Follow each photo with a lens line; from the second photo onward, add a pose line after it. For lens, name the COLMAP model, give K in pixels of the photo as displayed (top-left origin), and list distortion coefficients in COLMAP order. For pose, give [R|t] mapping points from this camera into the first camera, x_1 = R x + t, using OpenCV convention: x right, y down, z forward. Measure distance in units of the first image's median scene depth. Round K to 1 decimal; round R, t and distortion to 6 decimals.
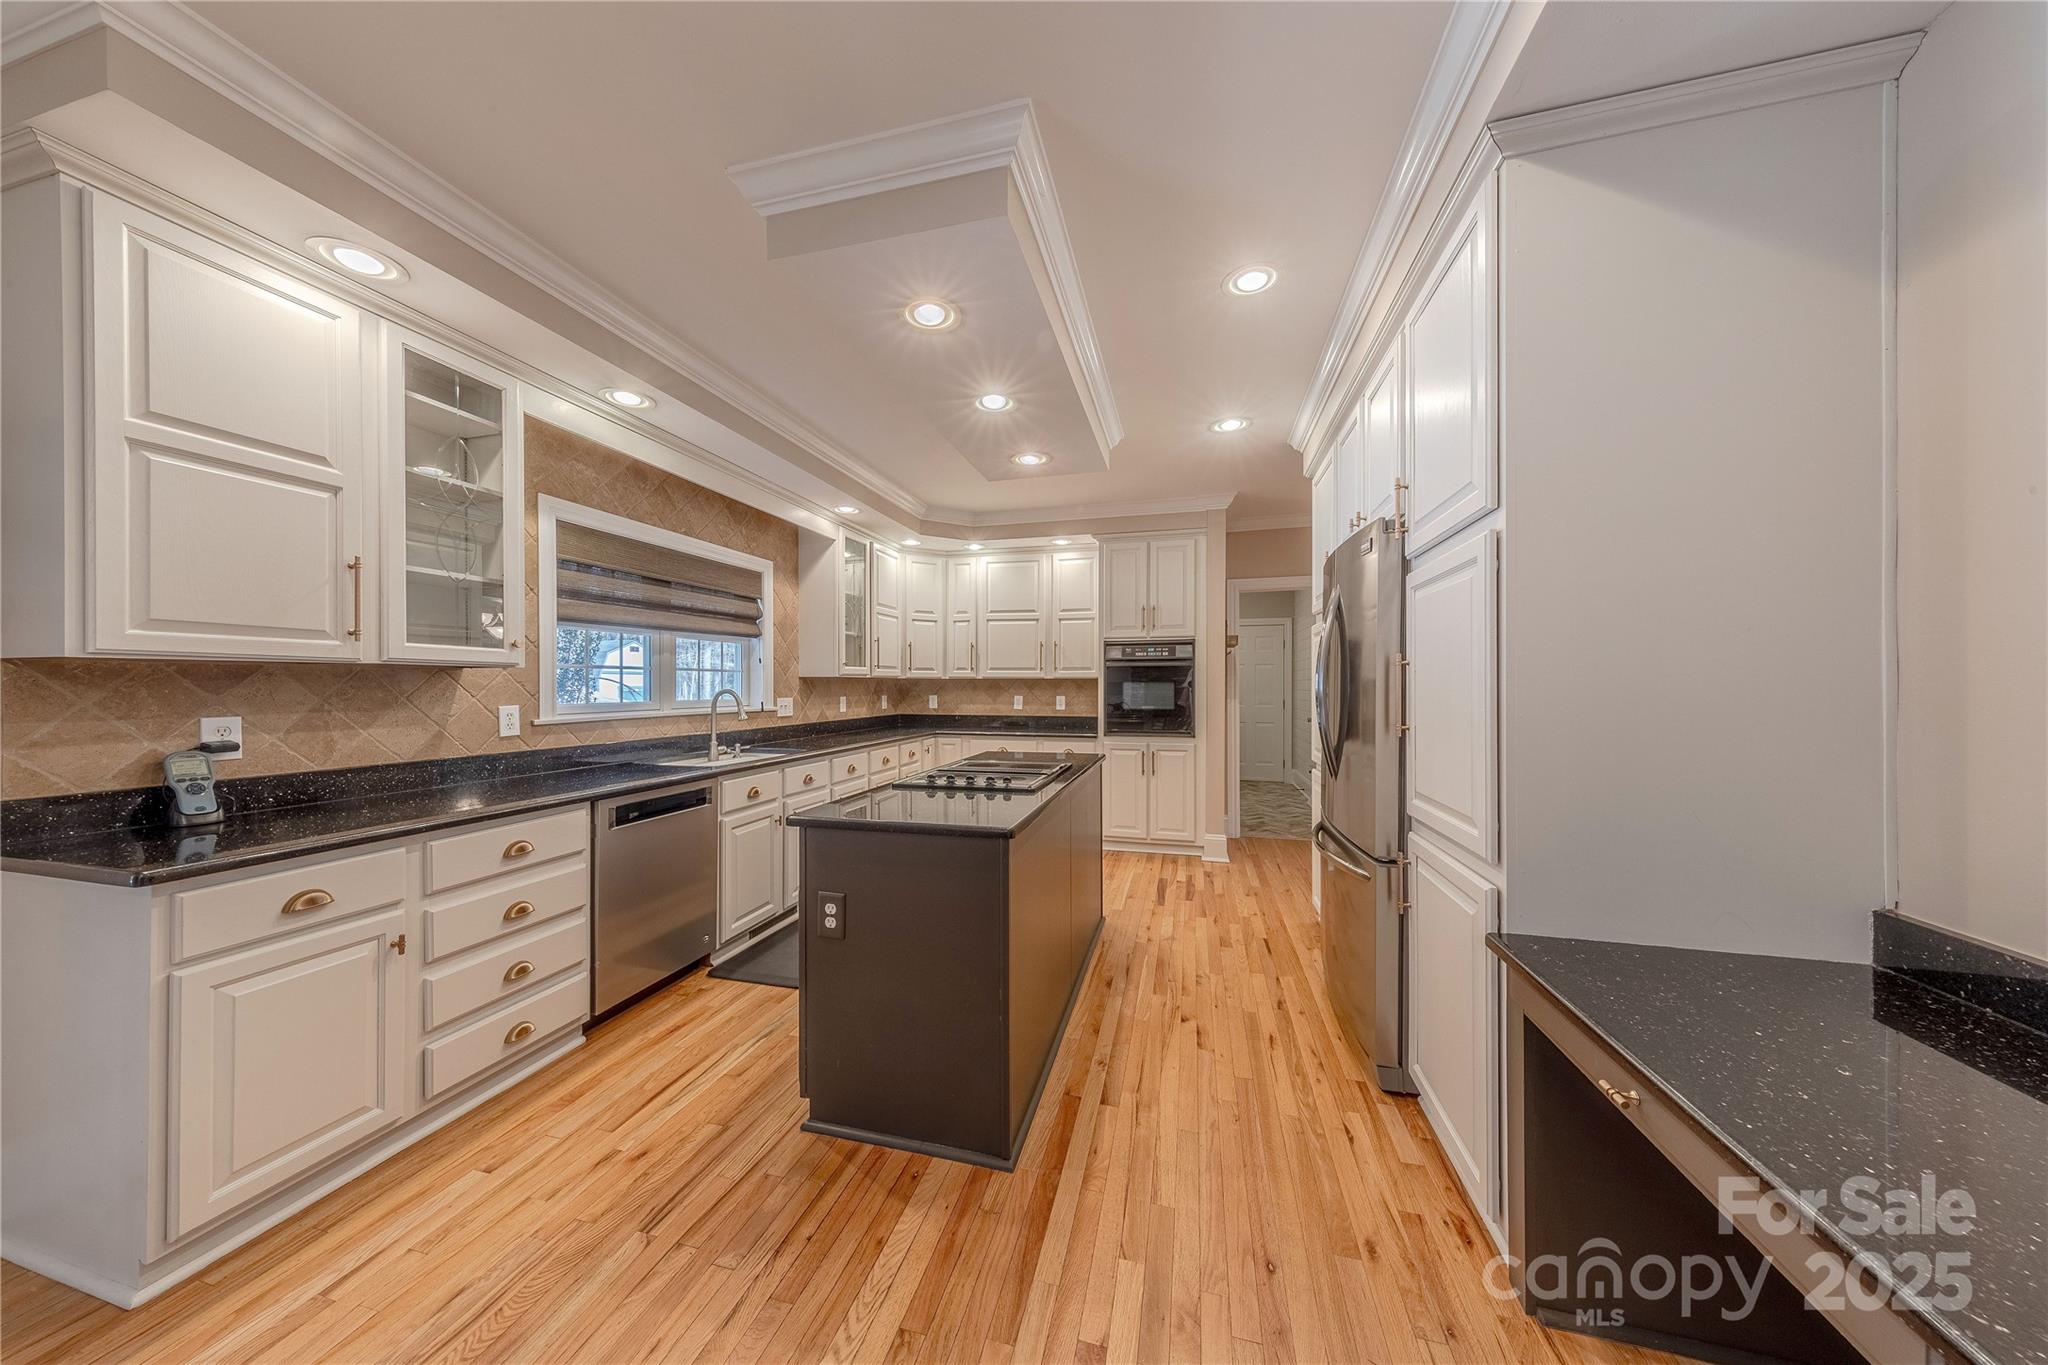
lens RADIAL K [[659.1, 0, 1023.6], [0, 659.1, 688.5], [0, 0, 1]] dist [0.012051, 0.000025]
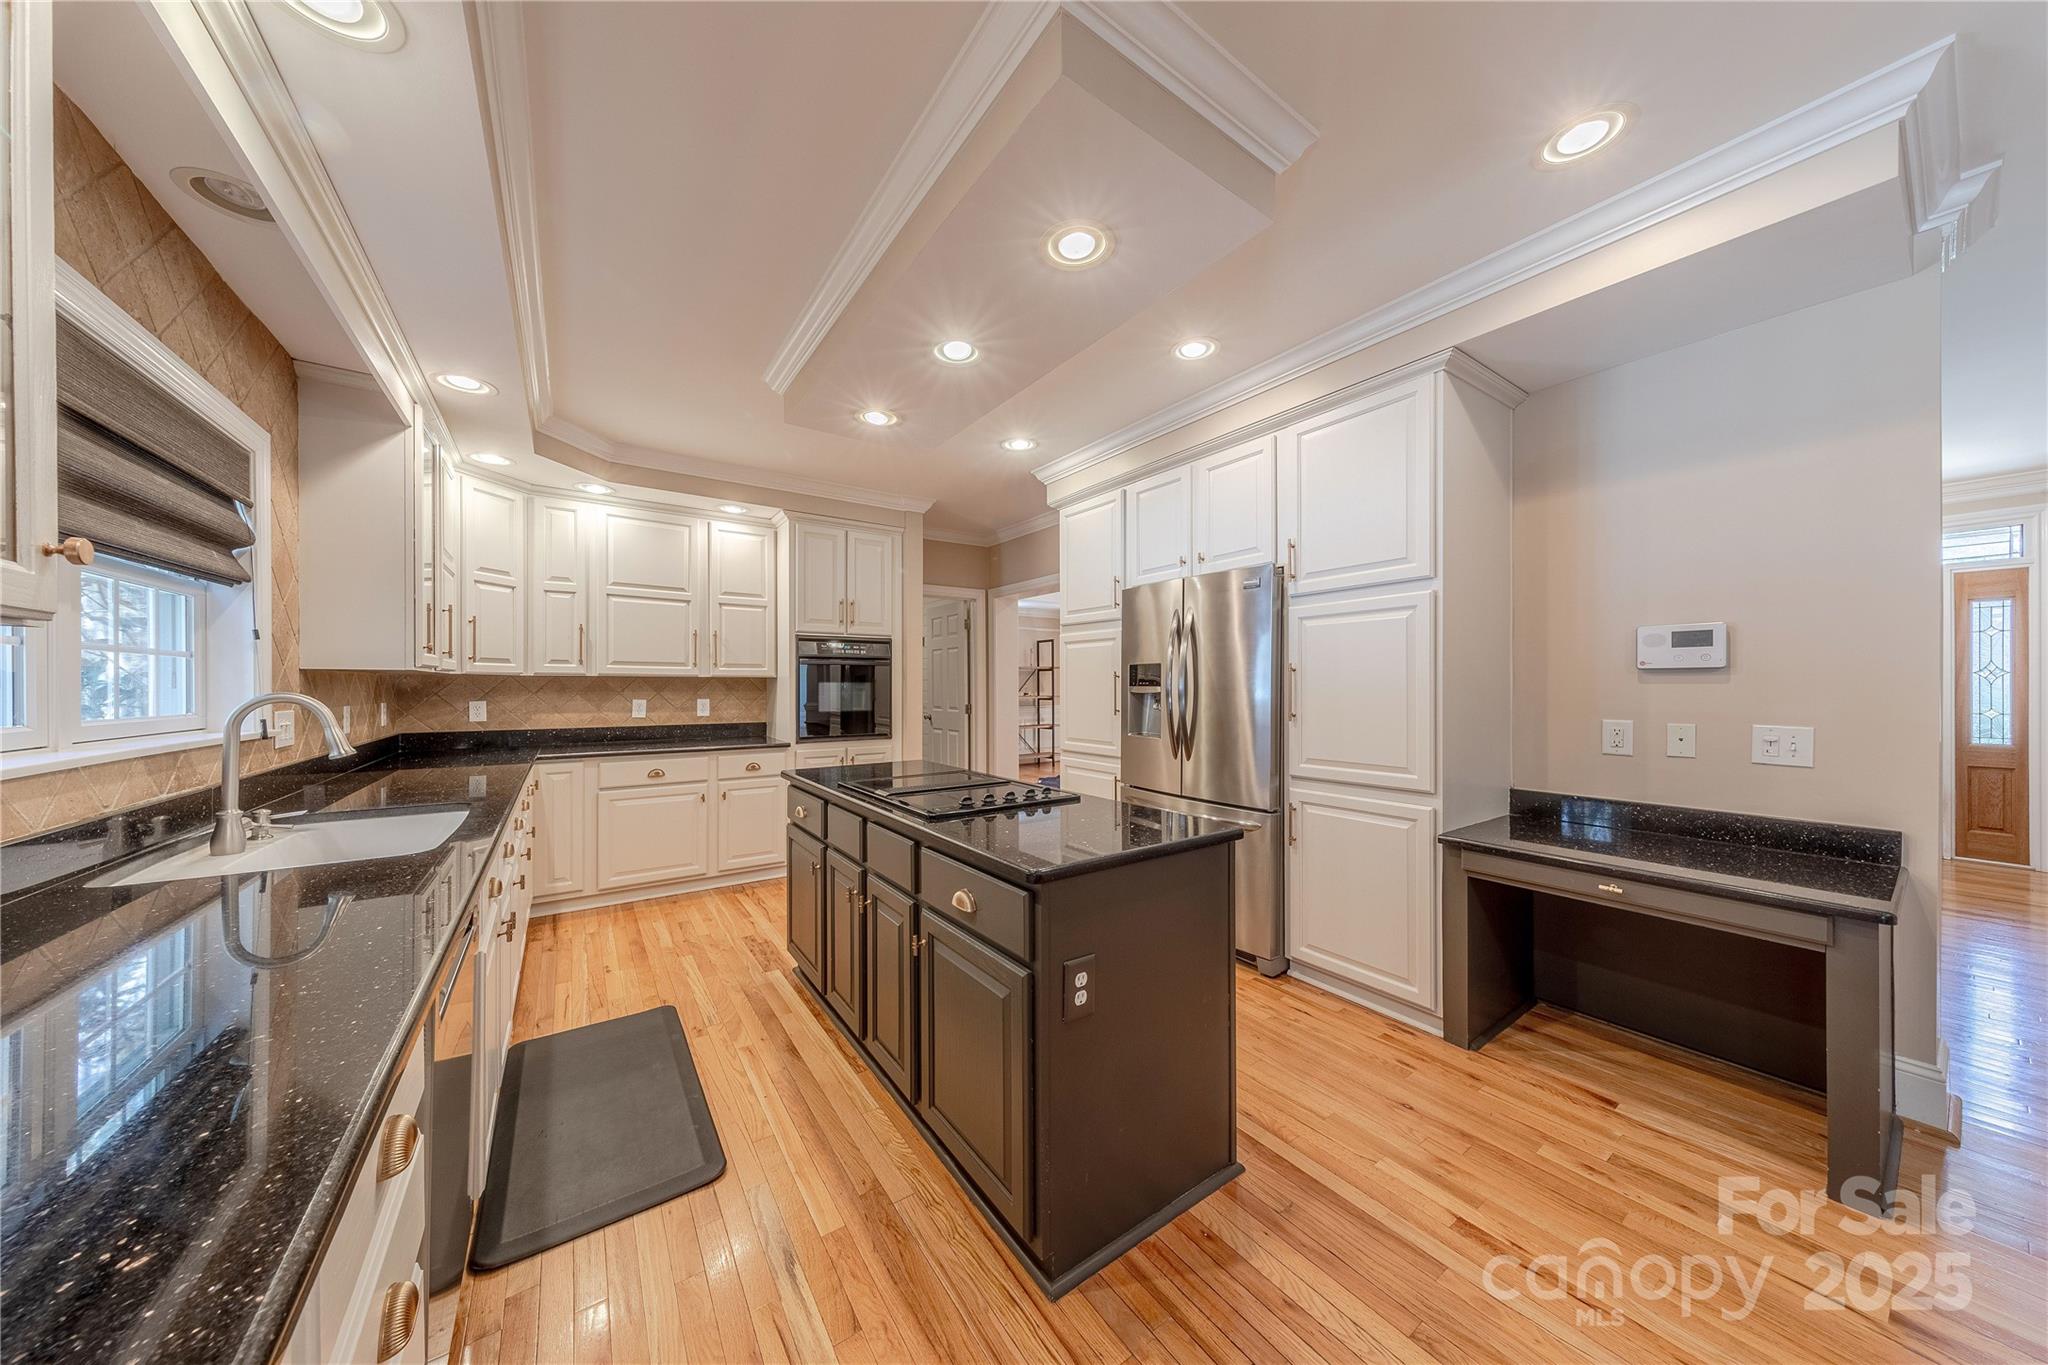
lens RADIAL K [[648.6, 0, 1033.4], [0, 648.6, 688.7], [0, 0, 1]] dist [0.013790, 0.000012]
pose [[0.637055, -0.004389, 0.770806, -0.399282], [0.004069, 0.999989, 0.002331, -0.001695], [-0.770808, 0.001651, 0.637066, 0.249166]]
